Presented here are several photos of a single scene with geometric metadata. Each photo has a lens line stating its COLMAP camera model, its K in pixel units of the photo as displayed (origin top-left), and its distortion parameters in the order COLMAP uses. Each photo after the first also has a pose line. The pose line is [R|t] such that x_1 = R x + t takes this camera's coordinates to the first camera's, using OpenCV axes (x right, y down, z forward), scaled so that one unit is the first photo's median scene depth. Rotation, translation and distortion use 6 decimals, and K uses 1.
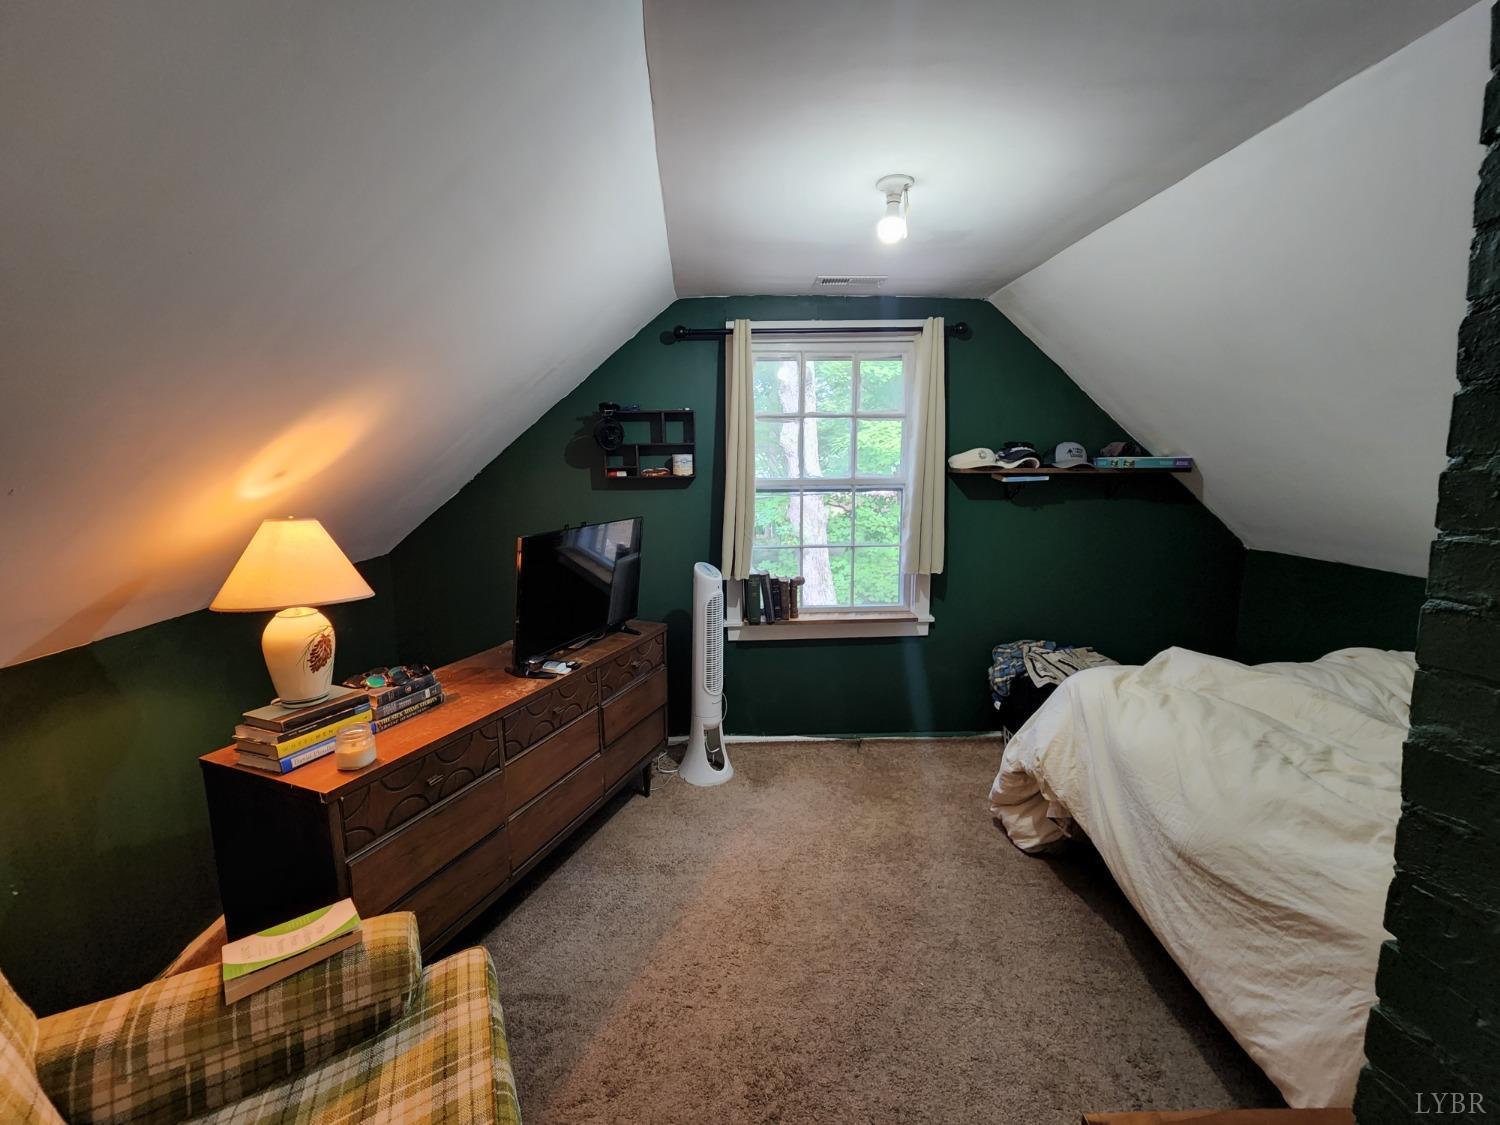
lens RADIAL K [[607.4, 0, 750.0], [0, 607.4, 562.5], [0, 0, 1]] dist [-0.034787, 0.005991]
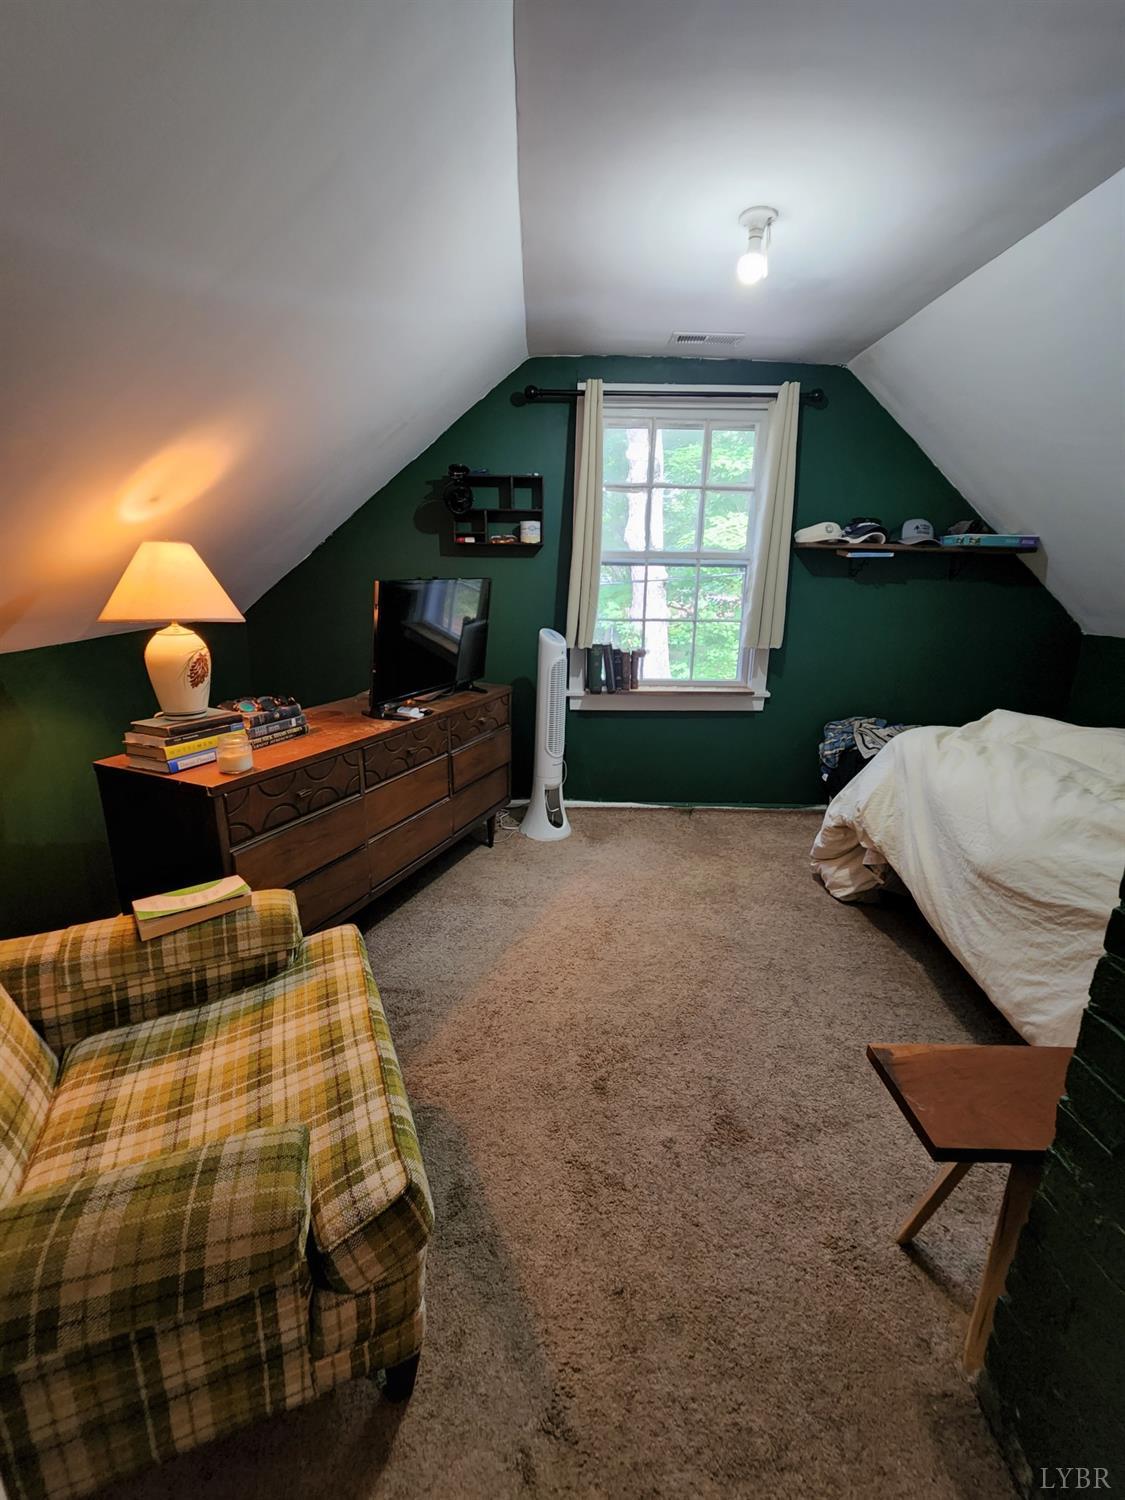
lens RADIAL K [[607.4, 0, 575.7], [0, 607.4, 747.2], [0, 0, 1]] dist [-0.034787, 0.005991]
pose [[0.999316, 0.033337, -0.016021, -0.011359], [-0.031167, 0.992220, 0.120536, 0.109099], [0.019915, -0.119954, 0.992580, -0.065311]]
